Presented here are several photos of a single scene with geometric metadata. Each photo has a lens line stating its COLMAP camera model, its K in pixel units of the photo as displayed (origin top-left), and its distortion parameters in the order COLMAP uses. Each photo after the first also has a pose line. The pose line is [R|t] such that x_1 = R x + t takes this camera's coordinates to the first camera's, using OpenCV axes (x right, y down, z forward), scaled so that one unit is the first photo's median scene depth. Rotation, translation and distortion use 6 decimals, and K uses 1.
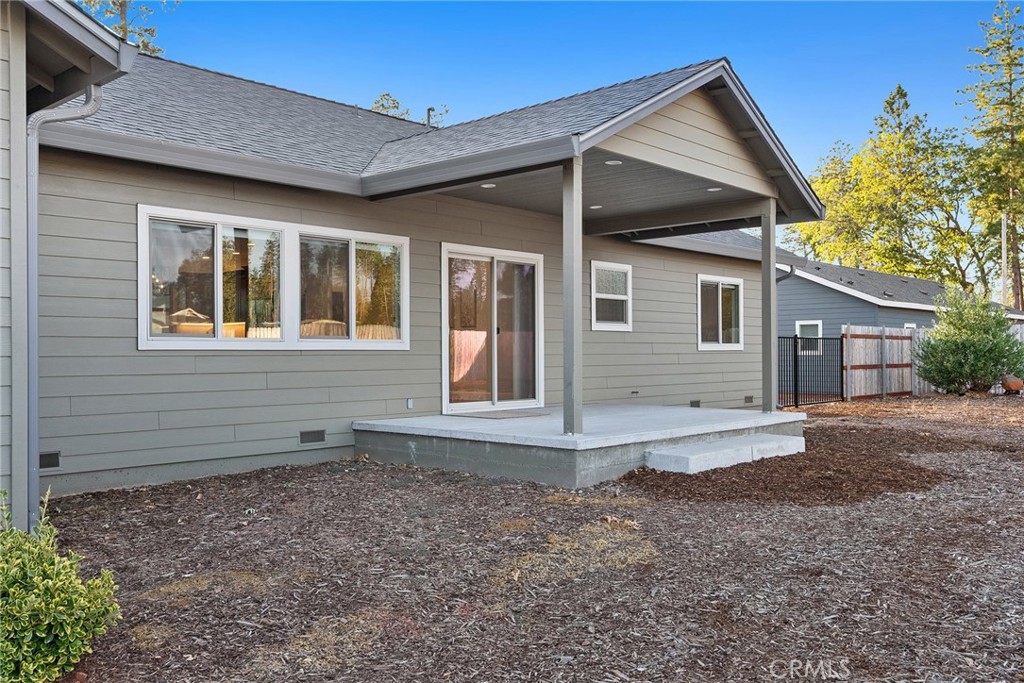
lens RADIAL K [[898.5, 0, 512.0], [0, 898.5, 341.5], [0, 0, 1]] dist [-0.001584, 0.011833]
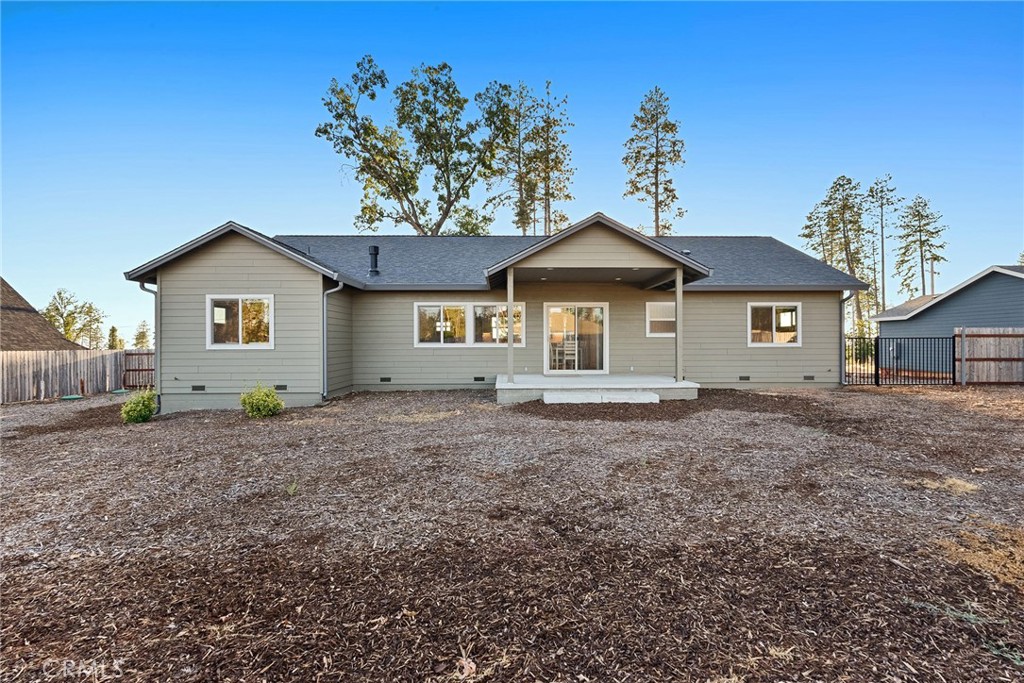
lens RADIAL K [[474.5, 0, 512.3], [0, 474.5, 336.8], [0, 0, 1]] dist [0.000872, -0.000040]
pose [[0.678783, -0.004679, -0.734324, 0.564084], [0.009829, 0.999948, 0.002713, -0.016459], [0.734274, -0.009059, 0.678793, 0.055858]]
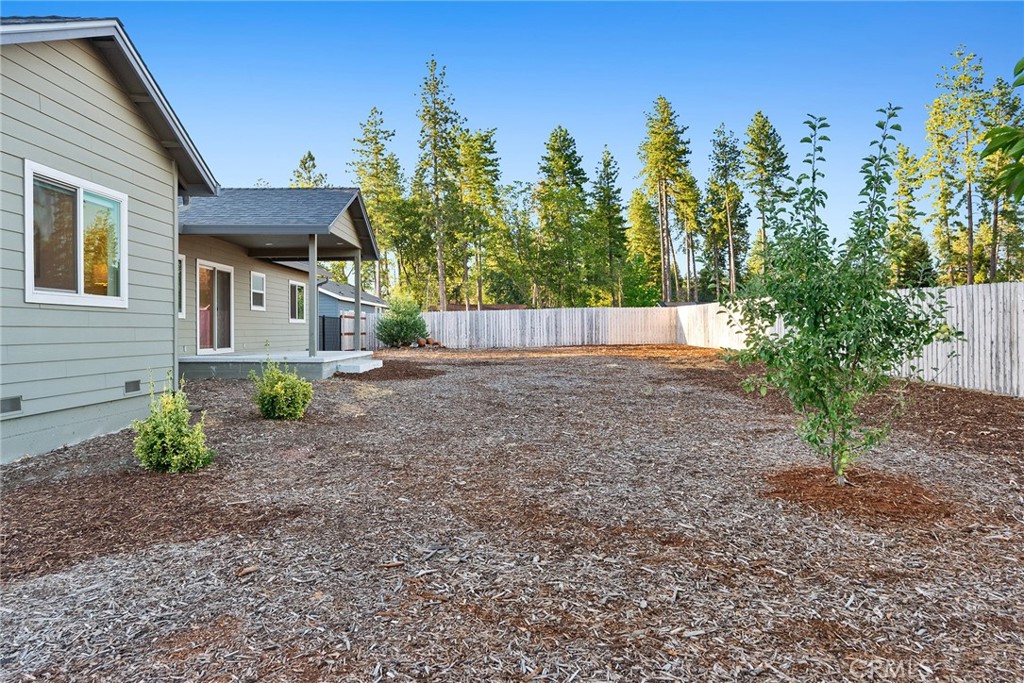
lens RADIAL K [[670.3, 0, 513.5], [0, 670.3, 324.0], [0, 0, 1]] dist [-0.000138, 0.001099]
pose [[0.737094, 0.009972, 0.675717, -0.360099], [-0.010865, 0.999937, -0.002904, 0.011589], [-0.675703, -0.005201, 0.737155, -0.285145]]
